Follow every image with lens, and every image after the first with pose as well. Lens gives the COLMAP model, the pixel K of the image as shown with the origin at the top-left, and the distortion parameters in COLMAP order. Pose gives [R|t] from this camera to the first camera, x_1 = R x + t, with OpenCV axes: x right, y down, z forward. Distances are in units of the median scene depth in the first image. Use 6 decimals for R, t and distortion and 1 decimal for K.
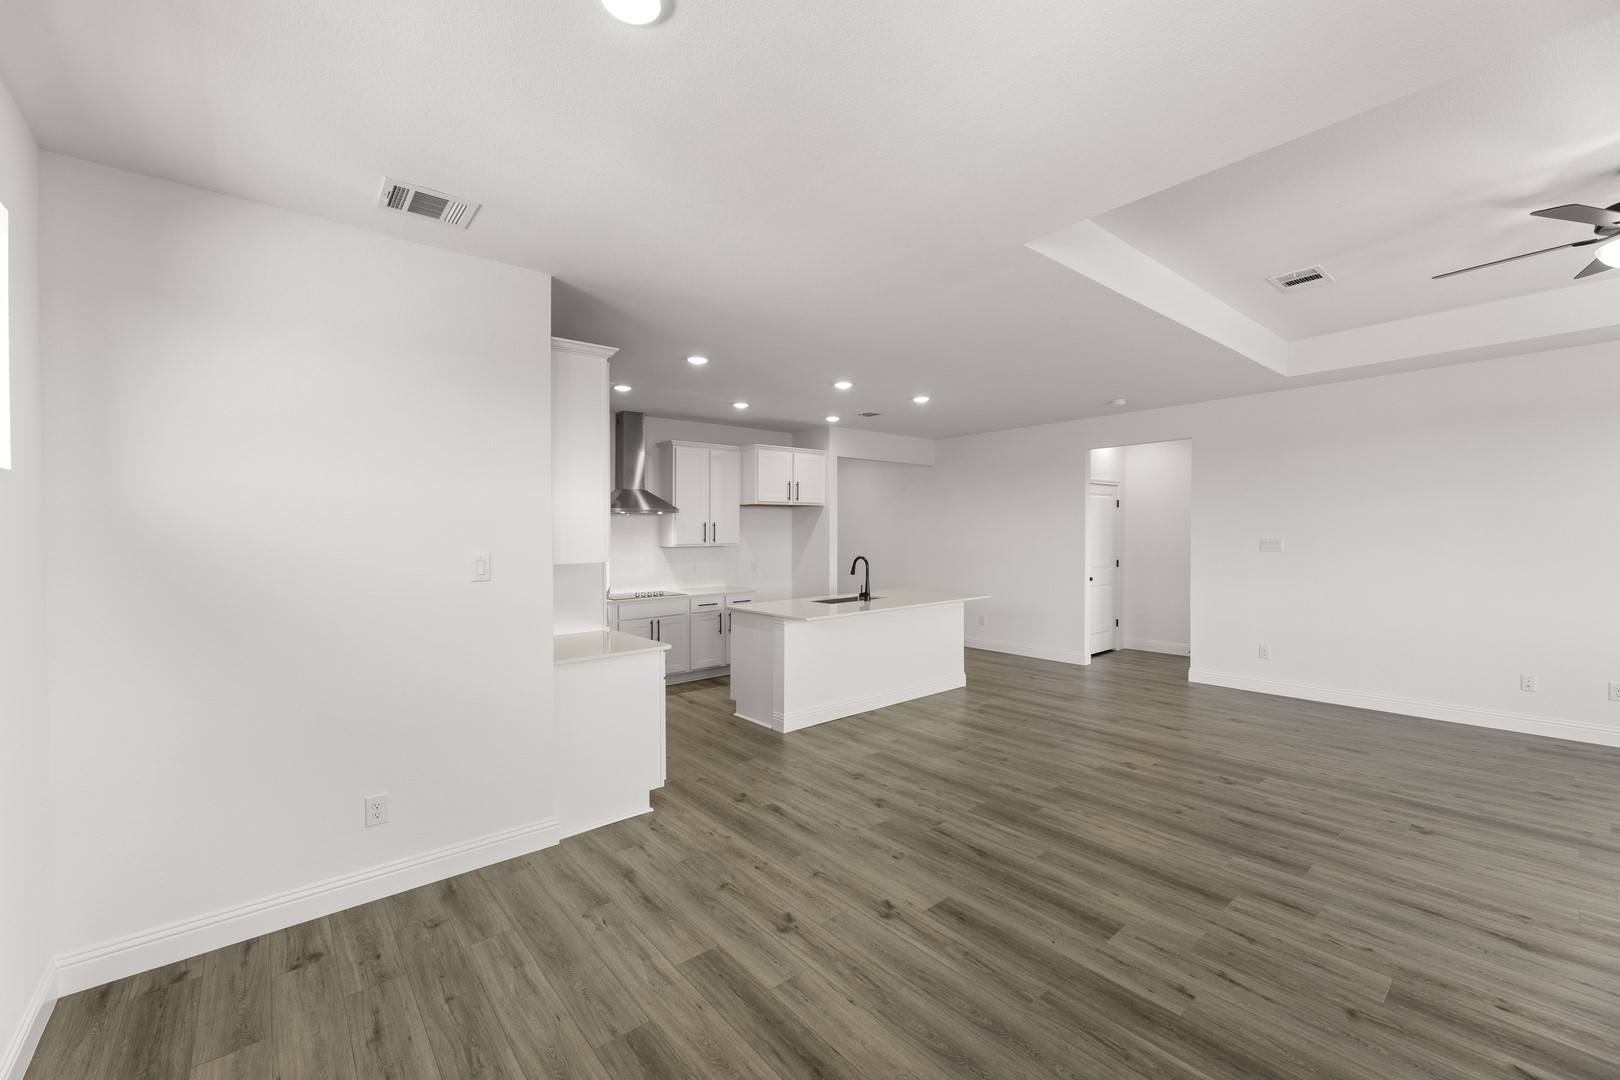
lens RADIAL K [[652.8, 0, 806.4], [0, 652.8, 537.9], [0, 0, 1]] dist [-0.003037, 0.000008]
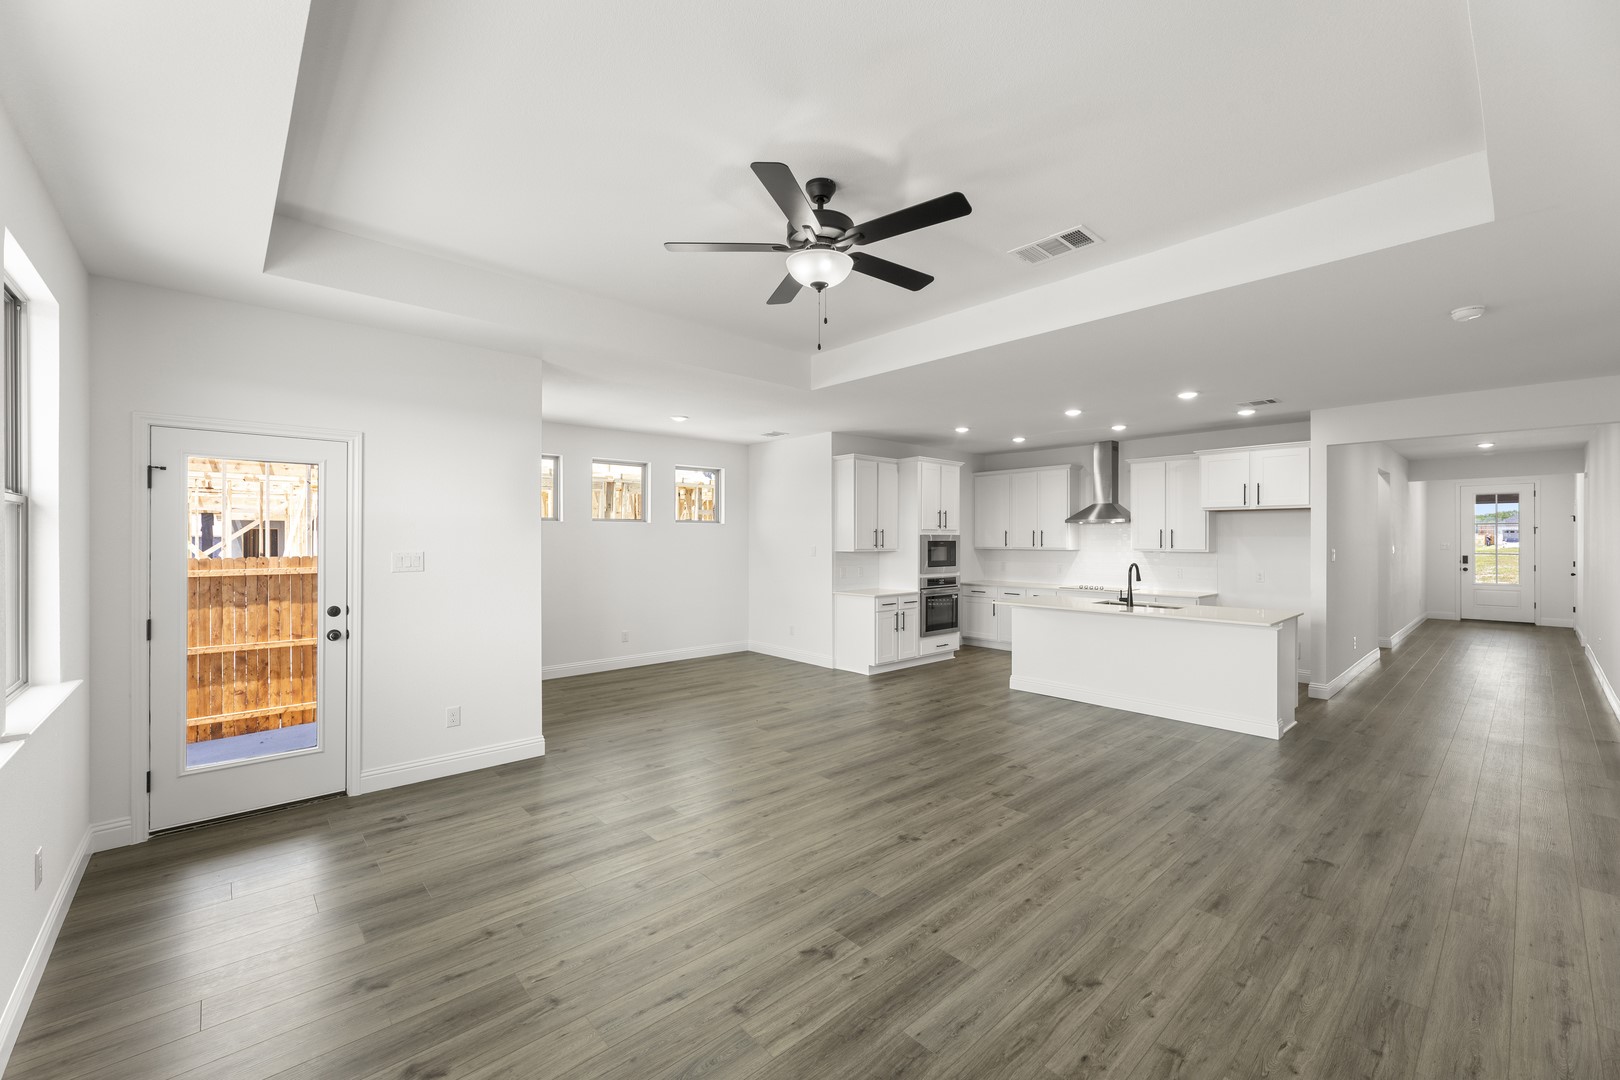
lens RADIAL K [[652.8, 0, 805.9], [0, 652.8, 534.4], [0, 0, 1]] dist [-0.003037, 0.000008]
pose [[0.038431, 0.006995, -0.999237, 1.486071], [-0.008526, 0.999941, 0.006672, -0.028138], [0.999225, 0.008263, 0.038488, 0.600096]]
